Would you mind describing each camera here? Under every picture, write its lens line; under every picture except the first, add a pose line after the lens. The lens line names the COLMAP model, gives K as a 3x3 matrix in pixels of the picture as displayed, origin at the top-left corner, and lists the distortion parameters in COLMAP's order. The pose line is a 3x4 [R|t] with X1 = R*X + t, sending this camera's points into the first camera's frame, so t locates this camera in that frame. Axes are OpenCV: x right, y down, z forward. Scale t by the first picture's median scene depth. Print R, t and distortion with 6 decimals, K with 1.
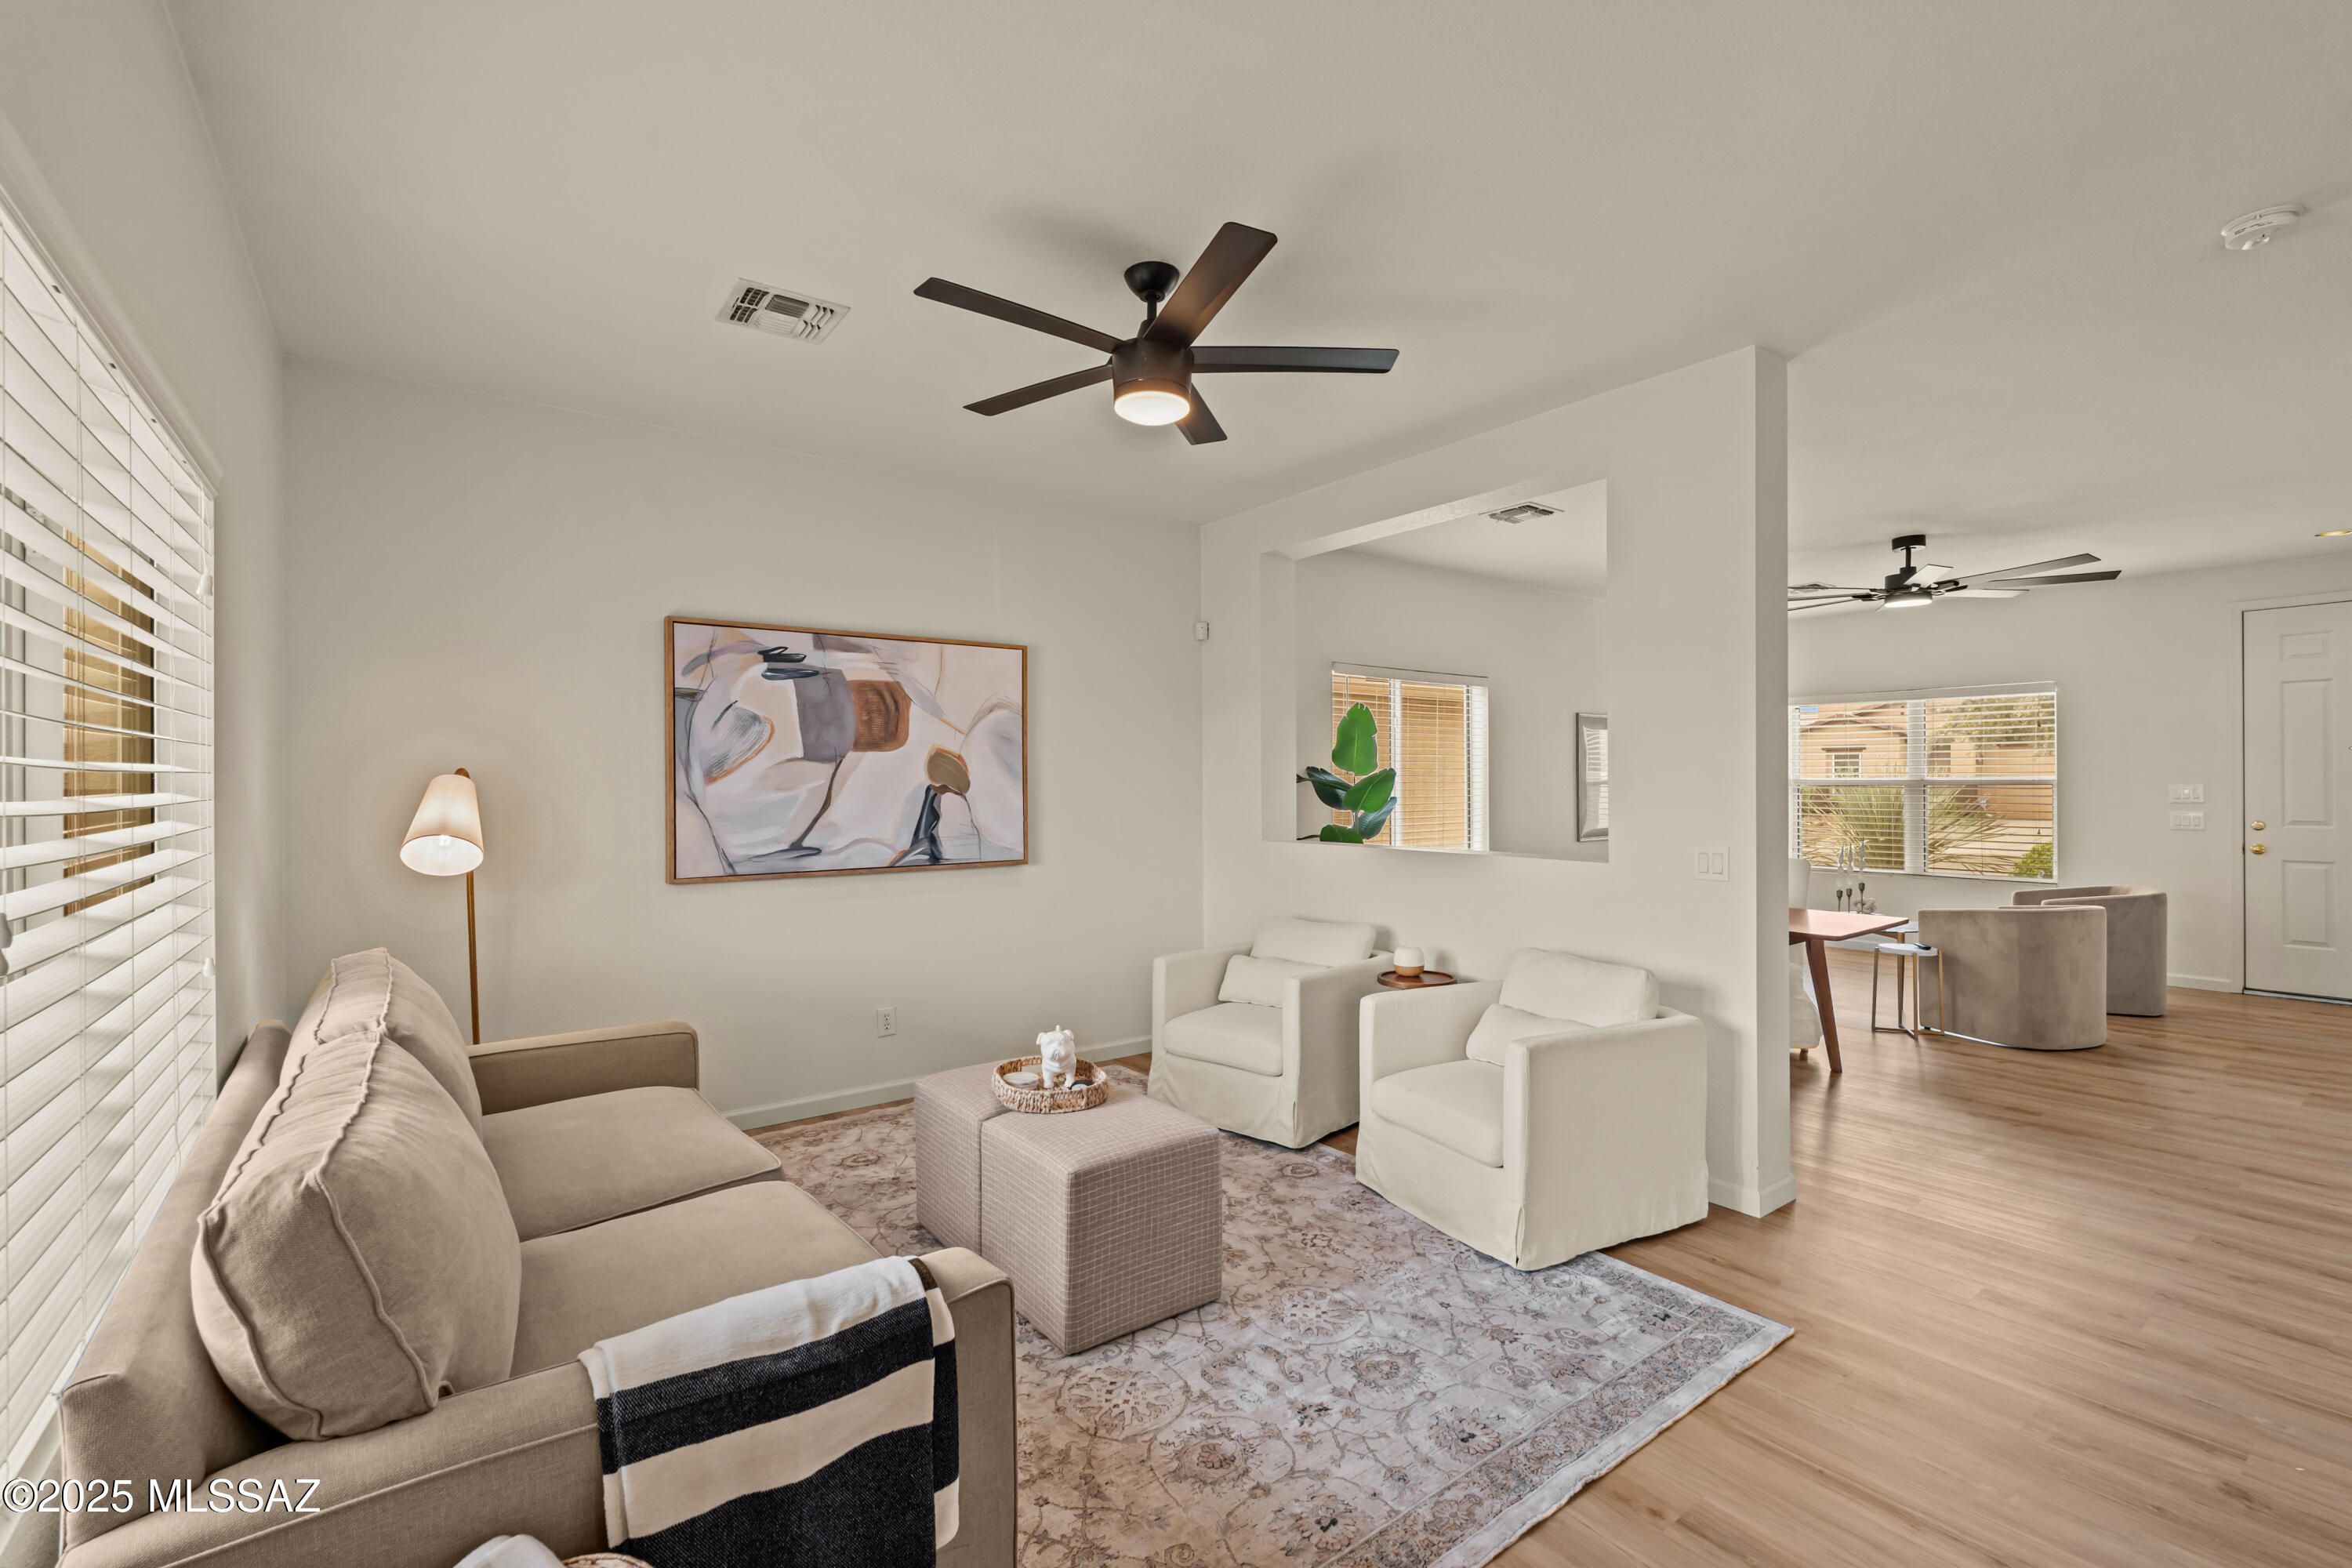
lens RADIAL K [[1027.9, 0, 1178.6], [0, 1027.9, 783.9], [0, 0, 1]] dist [-0.001451, -0.000255]
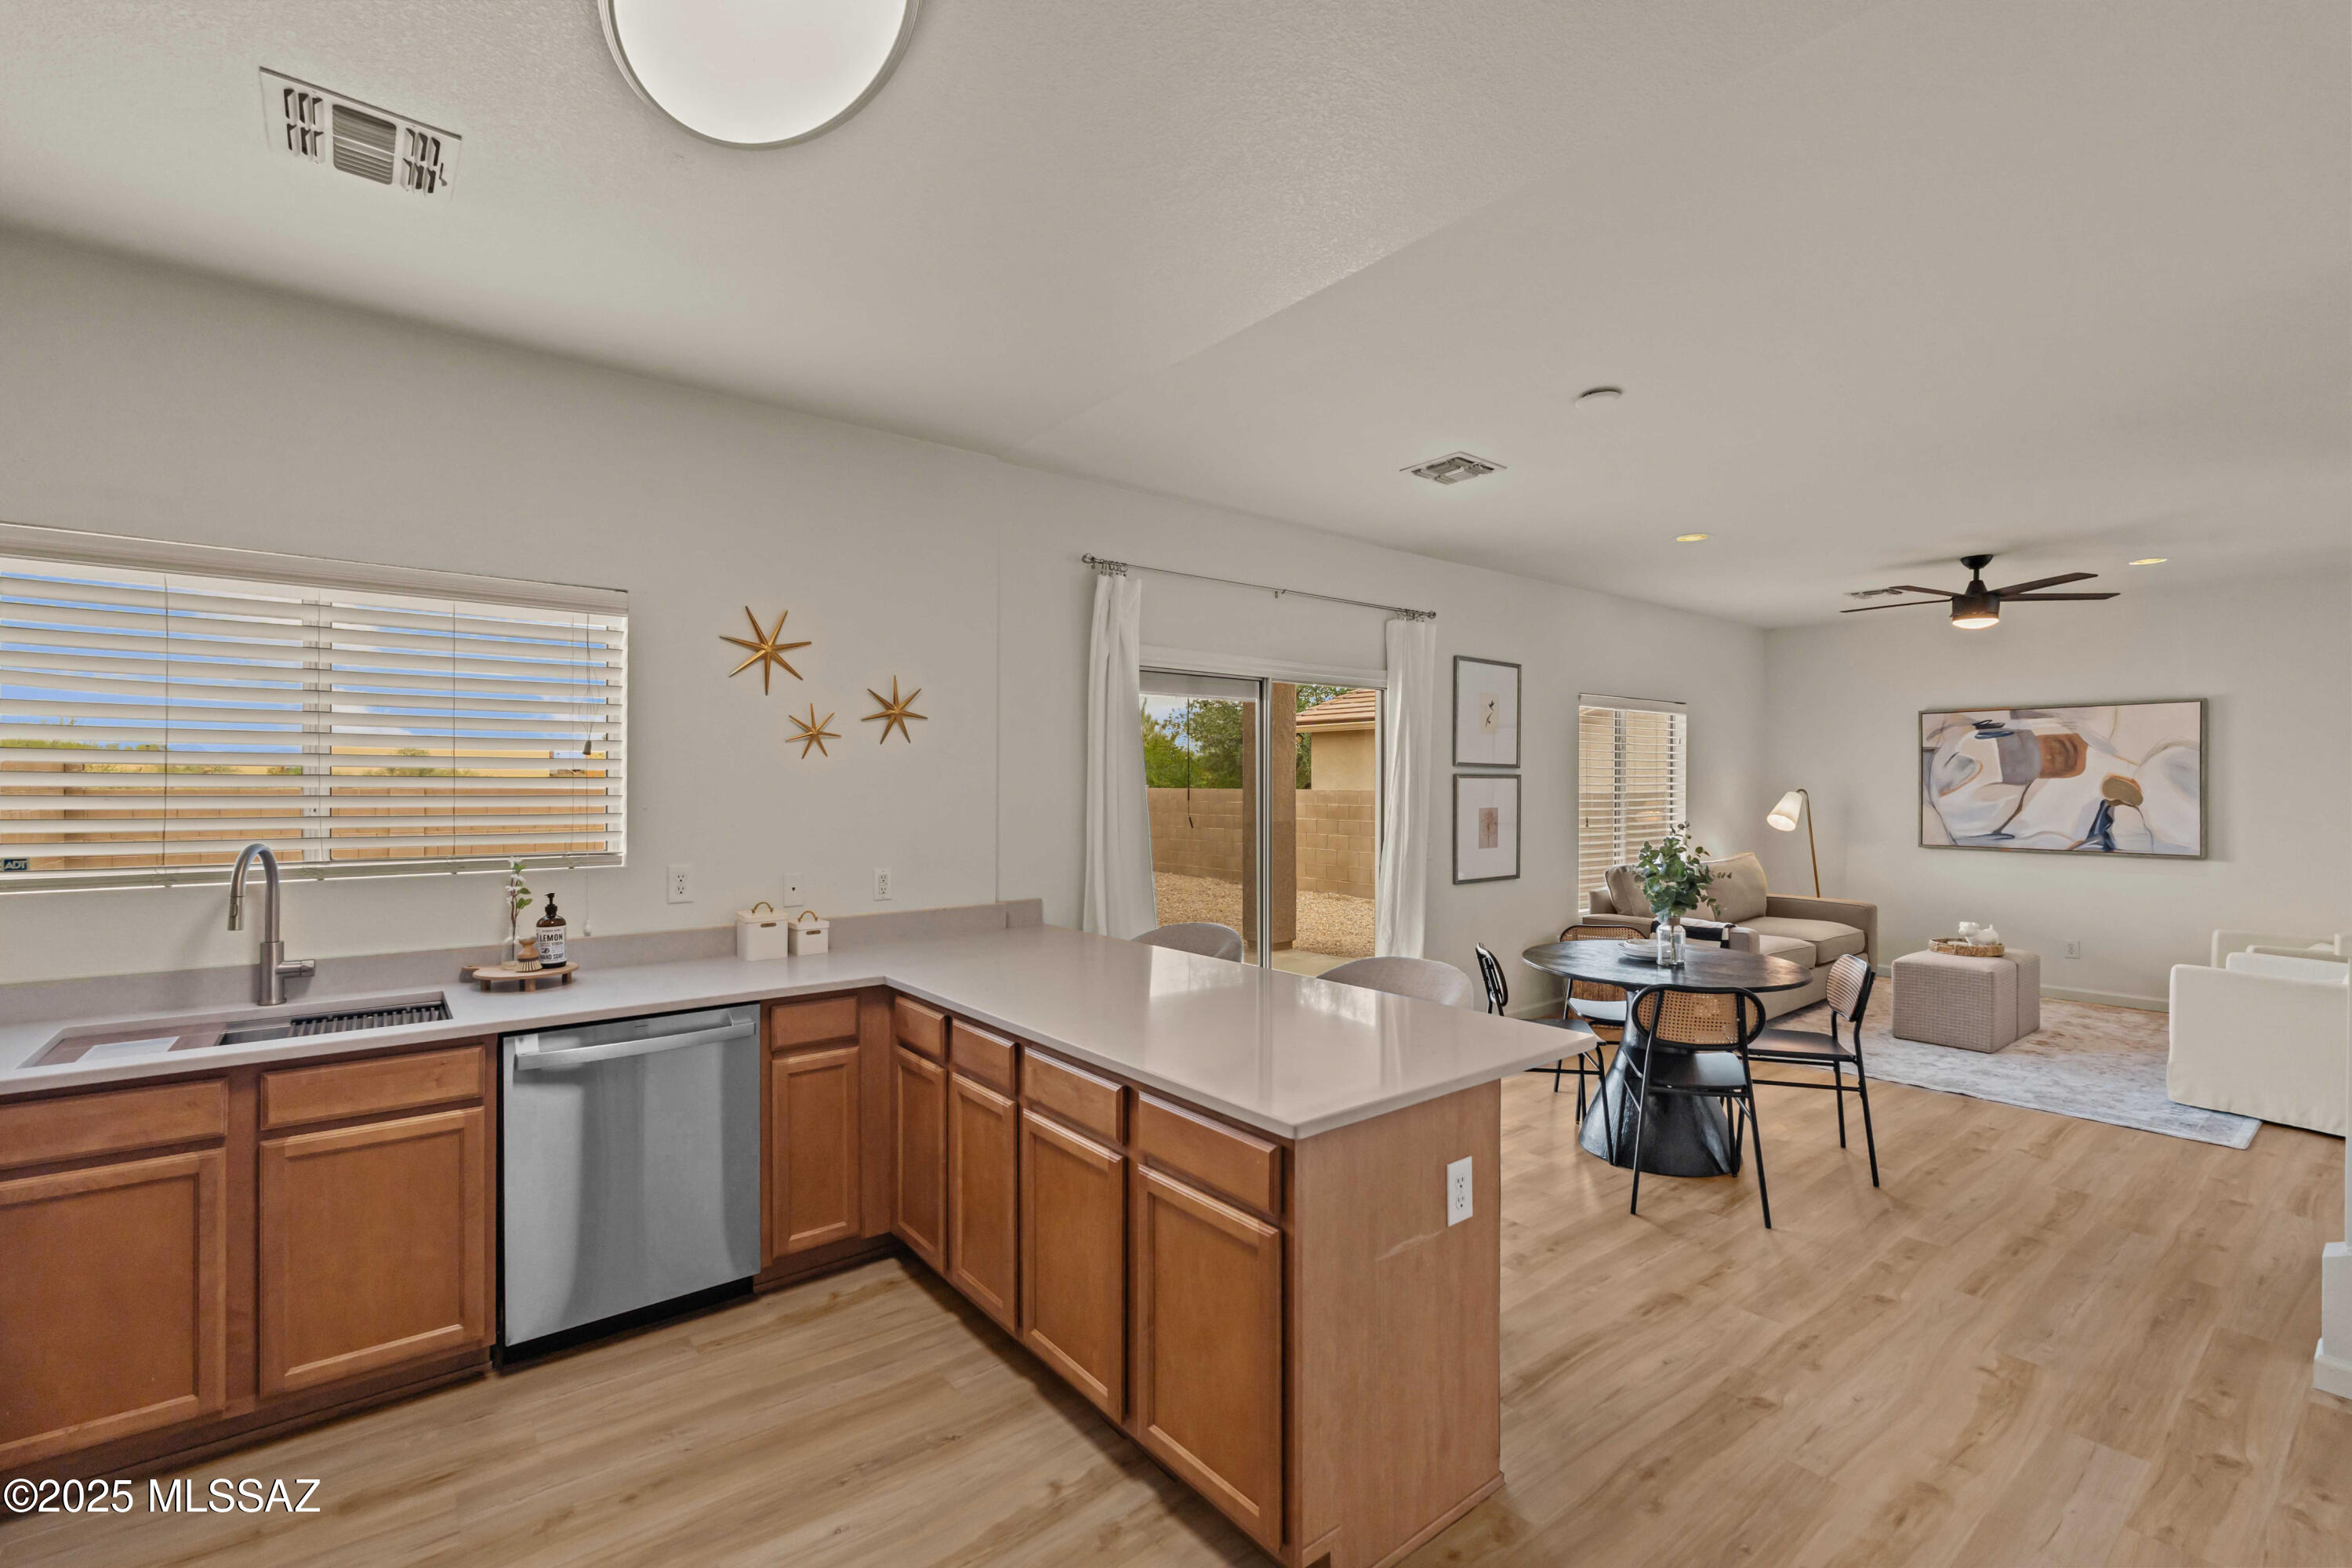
lens RADIAL K [[1027.9, 0, 1178.6], [0, 1027.9, 783.9], [0, 0, 1]] dist [-0.001451, -0.000255]
pose [[0.035415, 0.006613, -0.999351, 1.304914], [-0.002688, 0.999975, 0.006522, -0.030034], [0.999369, 0.002456, 0.035432, -0.449128]]
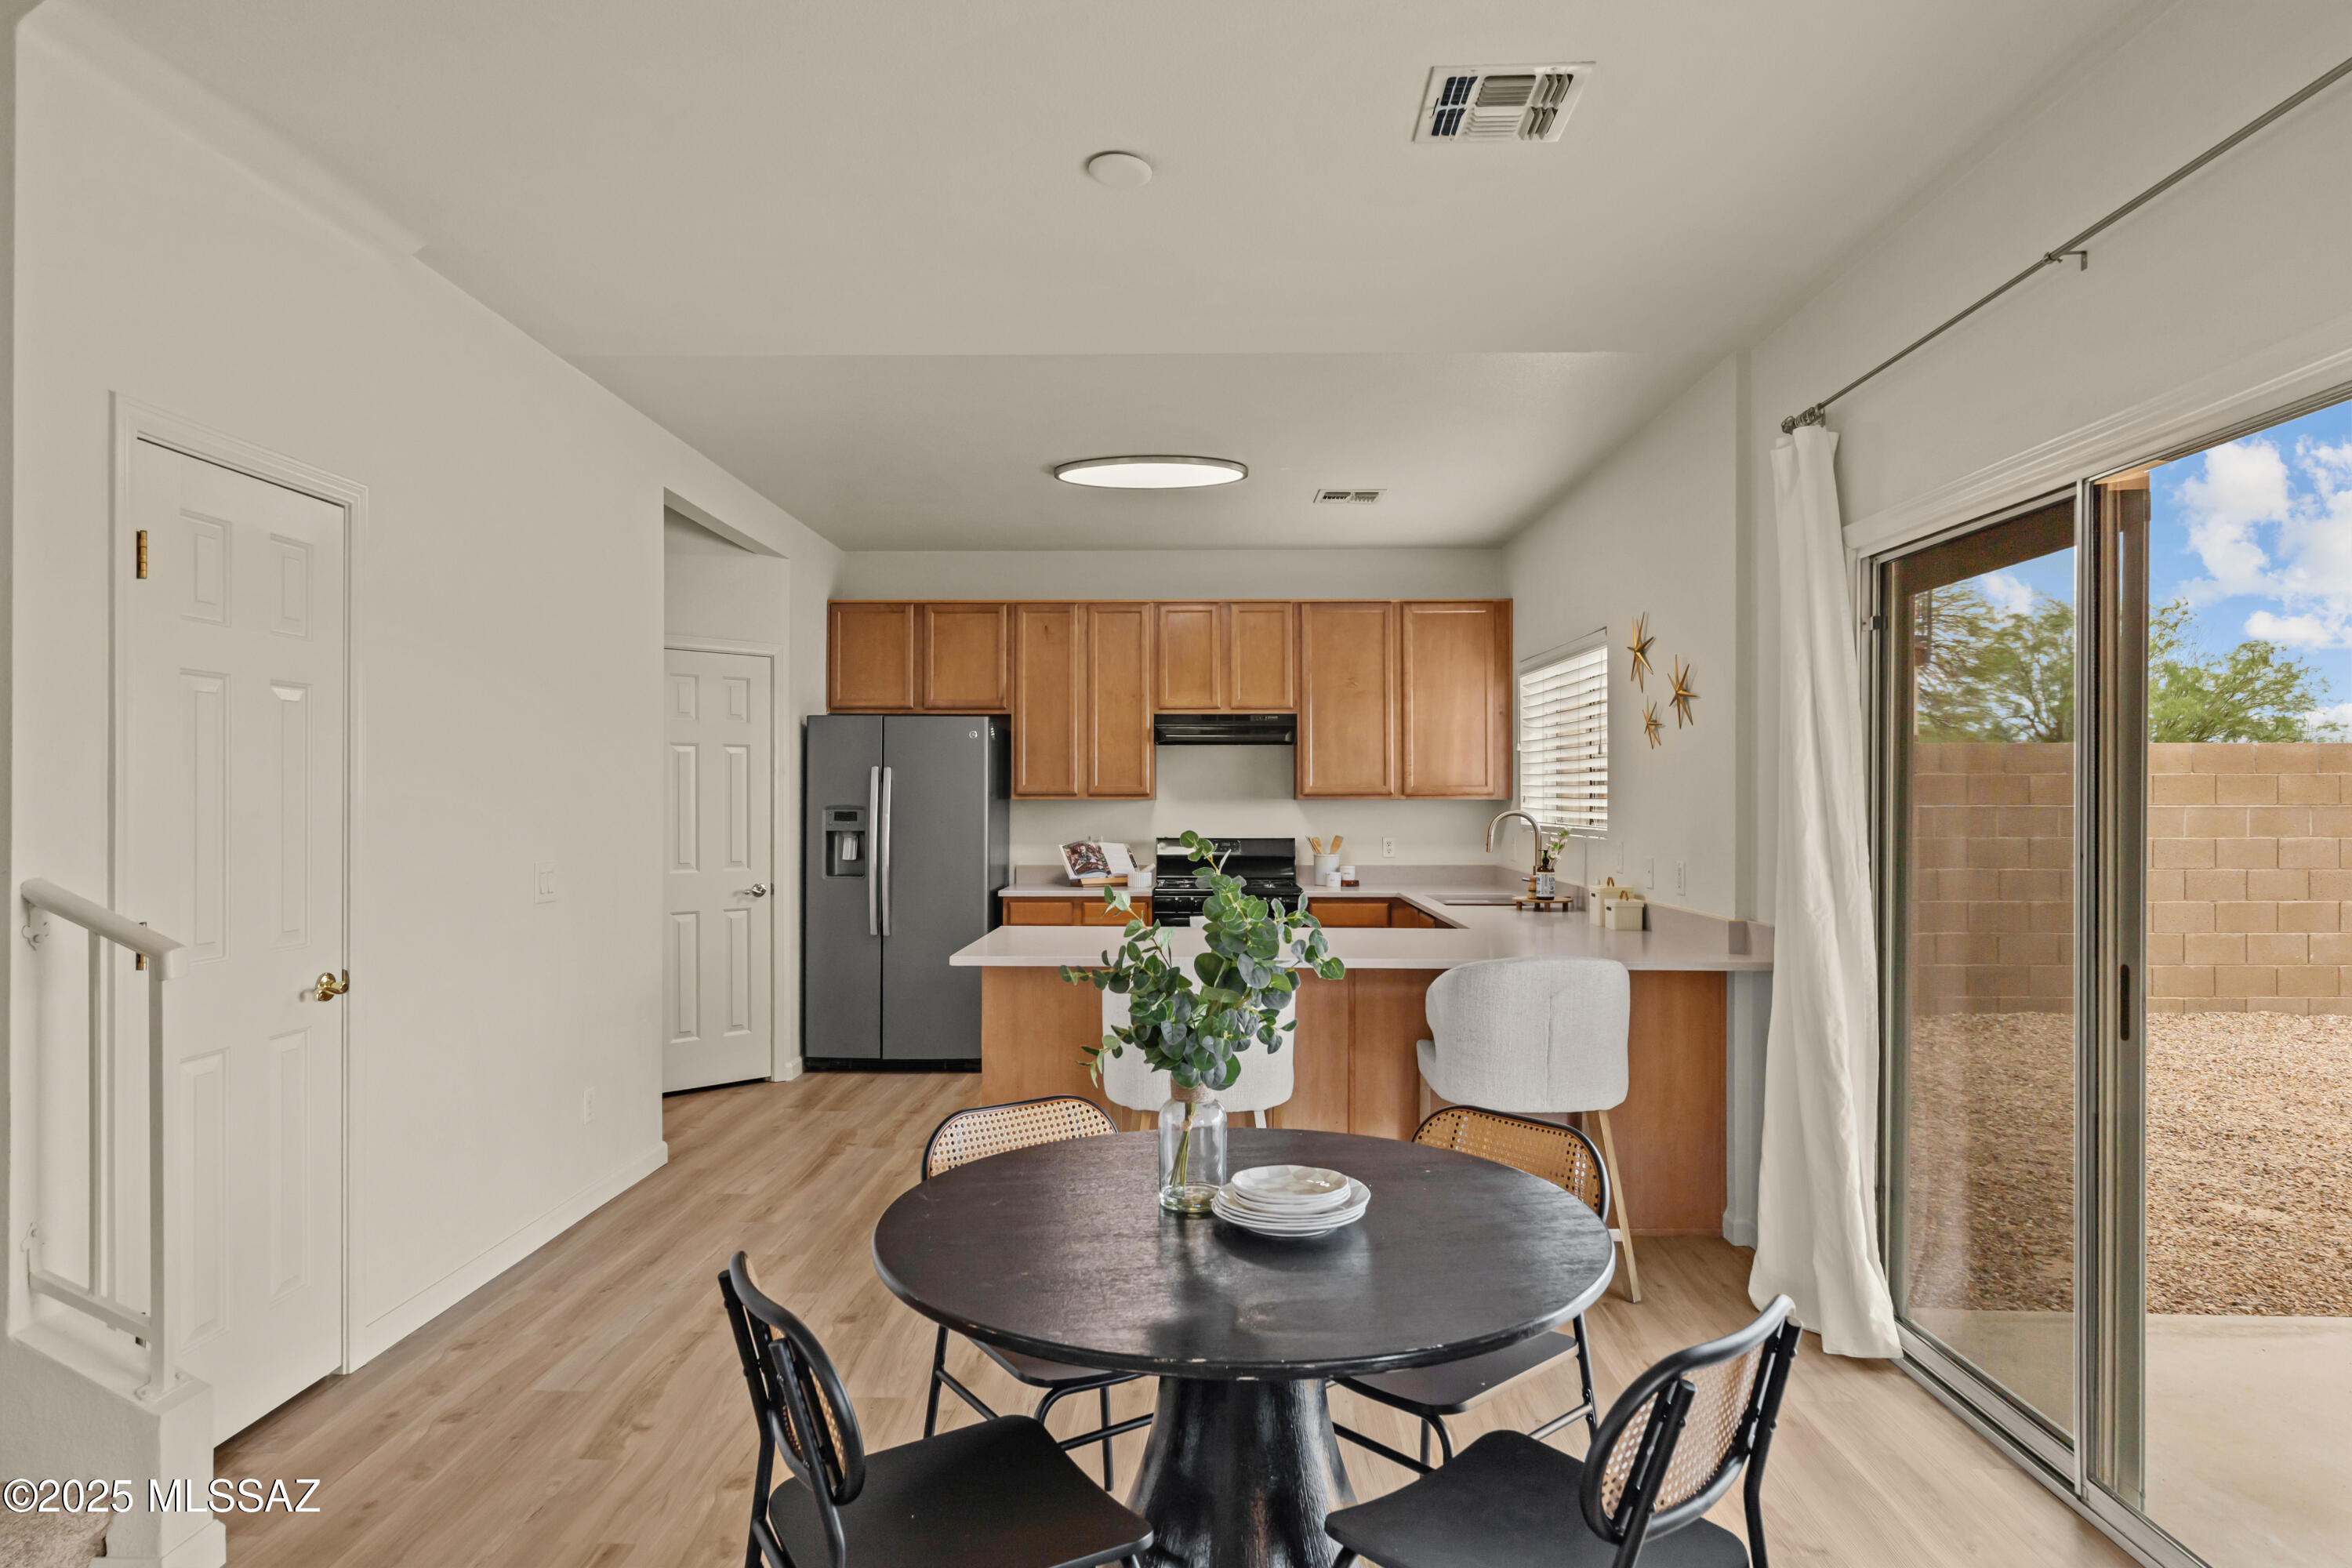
lens RADIAL K [[1335.5, 0, 1179.5], [0, 1335.5, 796.8], [0, 0, 1]] dist [-0.001744, 0.000363]
pose [[-0.788209, 0.004777, 0.615389, 0.066833], [0.002657, 0.999987, -0.004359, 0.000862], [-0.615402, -0.001801, -0.788212, 0.428591]]
